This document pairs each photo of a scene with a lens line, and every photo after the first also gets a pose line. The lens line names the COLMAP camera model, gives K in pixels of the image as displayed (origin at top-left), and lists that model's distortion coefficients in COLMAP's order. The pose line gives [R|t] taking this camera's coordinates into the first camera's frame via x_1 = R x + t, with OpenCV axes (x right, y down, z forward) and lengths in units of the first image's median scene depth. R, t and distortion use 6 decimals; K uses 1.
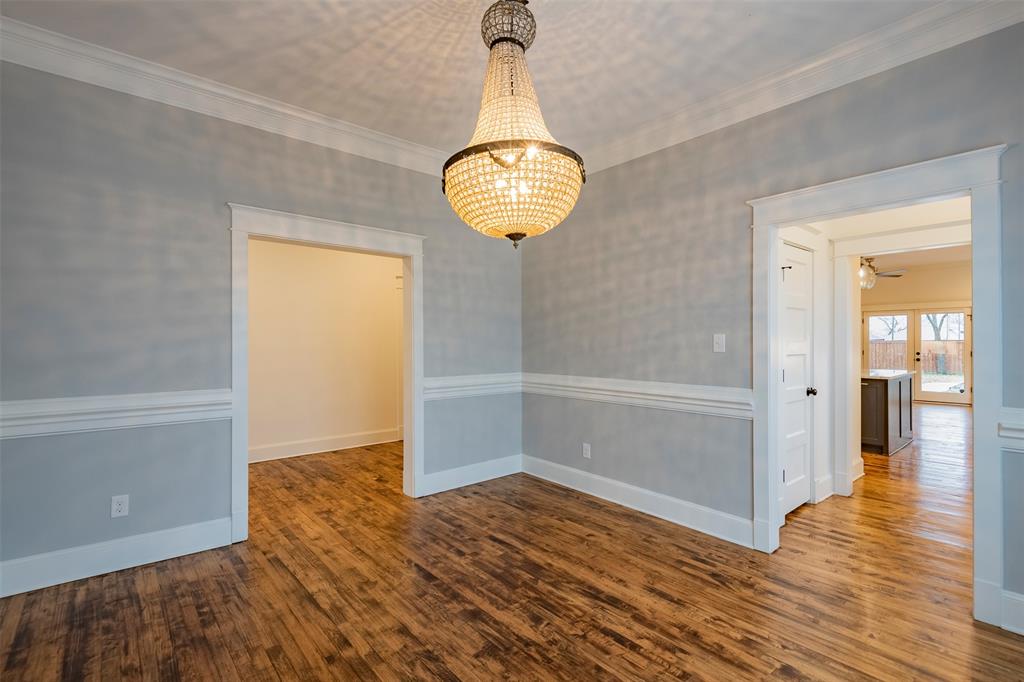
lens RADIAL K [[474.8, 0, 515.2], [0, 474.8, 343.1], [0, 0, 1]] dist [-0.004567, -0.001580]
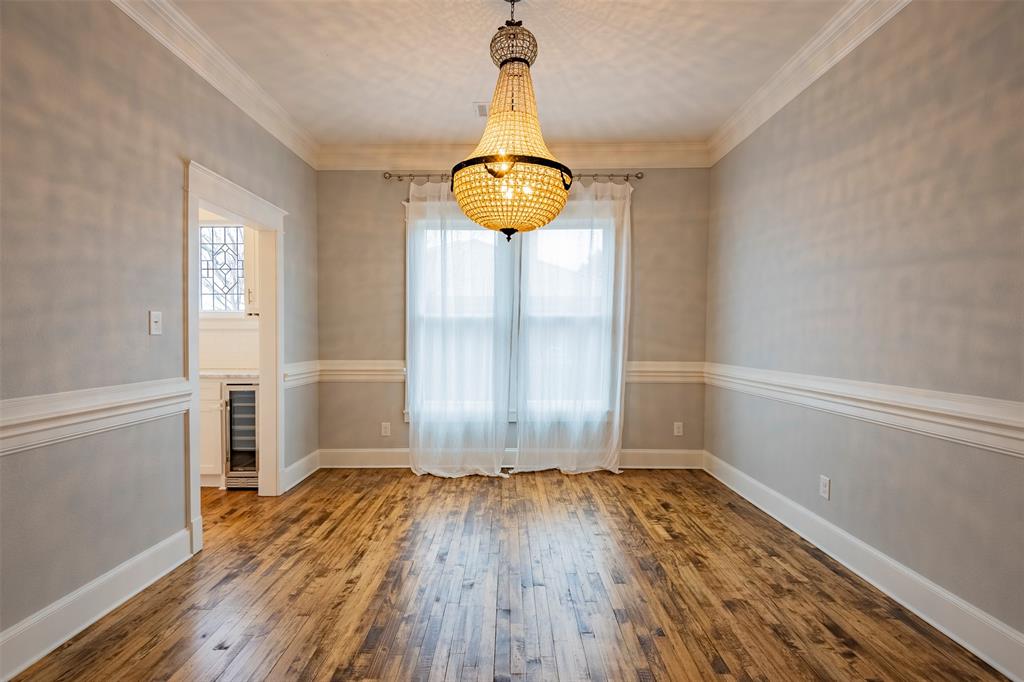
lens RADIAL K [[474.8, 0, 512.4], [0, 474.8, 338.5], [0, 0, 1]] dist [-0.004567, -0.001580]
pose [[-0.761149, -0.009198, 0.648511, -0.607890], [-0.002923, 0.999938, 0.010752, 0.019859], [-0.648570, 0.006288, -0.761129, 1.495811]]
